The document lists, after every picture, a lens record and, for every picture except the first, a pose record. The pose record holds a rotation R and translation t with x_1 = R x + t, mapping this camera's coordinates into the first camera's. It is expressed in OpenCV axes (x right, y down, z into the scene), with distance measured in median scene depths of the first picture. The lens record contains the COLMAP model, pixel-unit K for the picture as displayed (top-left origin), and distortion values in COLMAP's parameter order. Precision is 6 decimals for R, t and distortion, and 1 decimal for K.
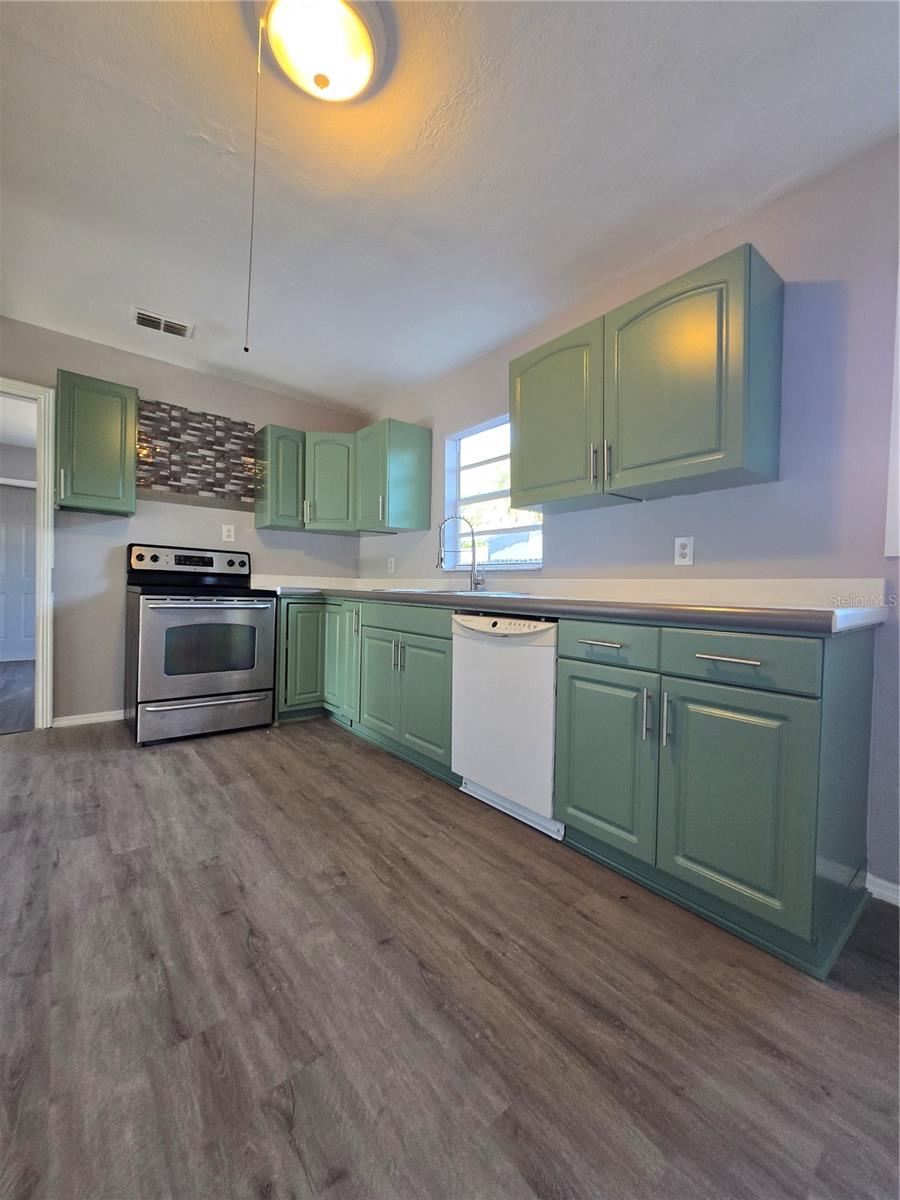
lens RADIAL K [[475.4, 0, 457.2], [0, 475.4, 598.3], [0, 0, 1]] dist [-0.000786, 0.000913]
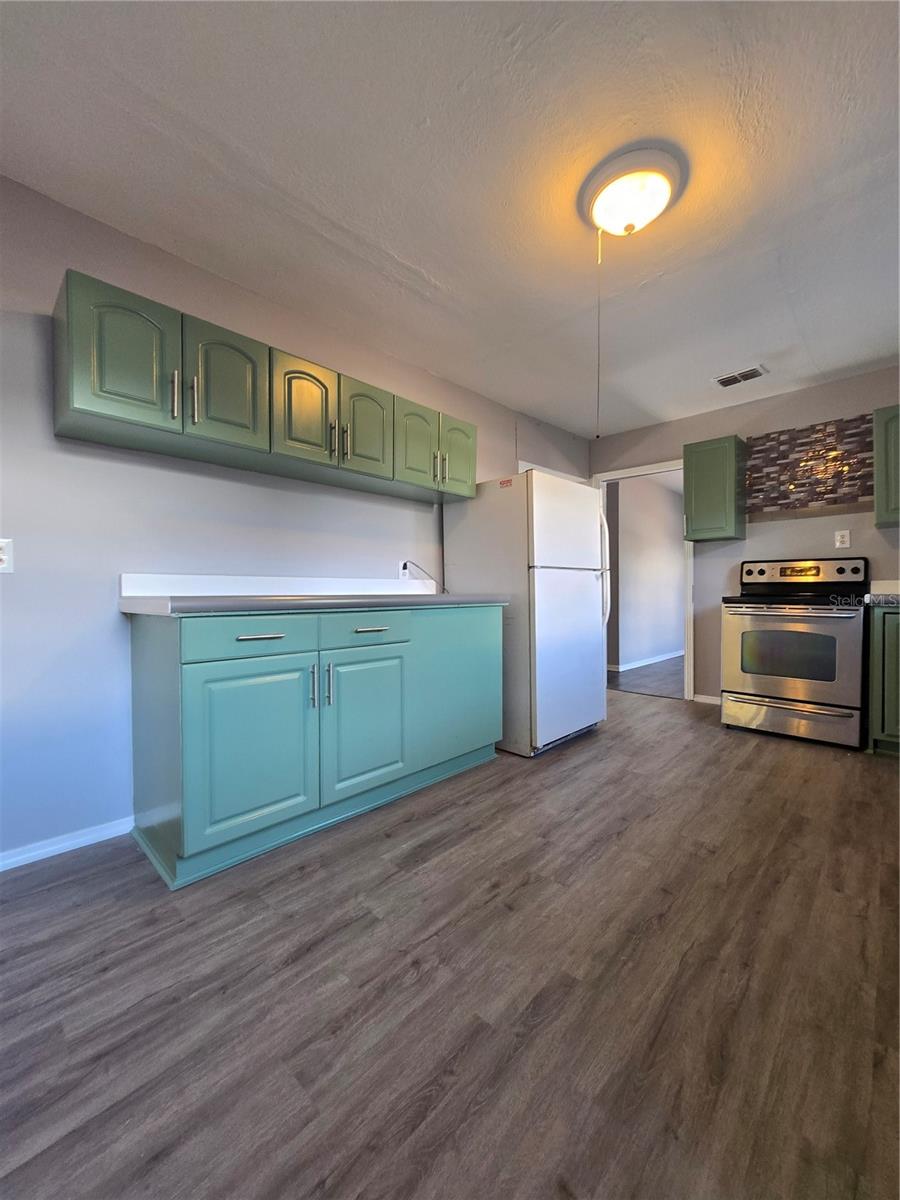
lens RADIAL K [[475.4, 0, 458.2], [0, 475.4, 598.6], [0, 0, 1]] dist [-0.000786, 0.000913]
pose [[0.116887, -0.020223, -0.992939, 0.643549], [-0.014149, 0.999657, -0.022026, 0.022835], [0.993044, 0.016623, 0.116561, 0.229137]]
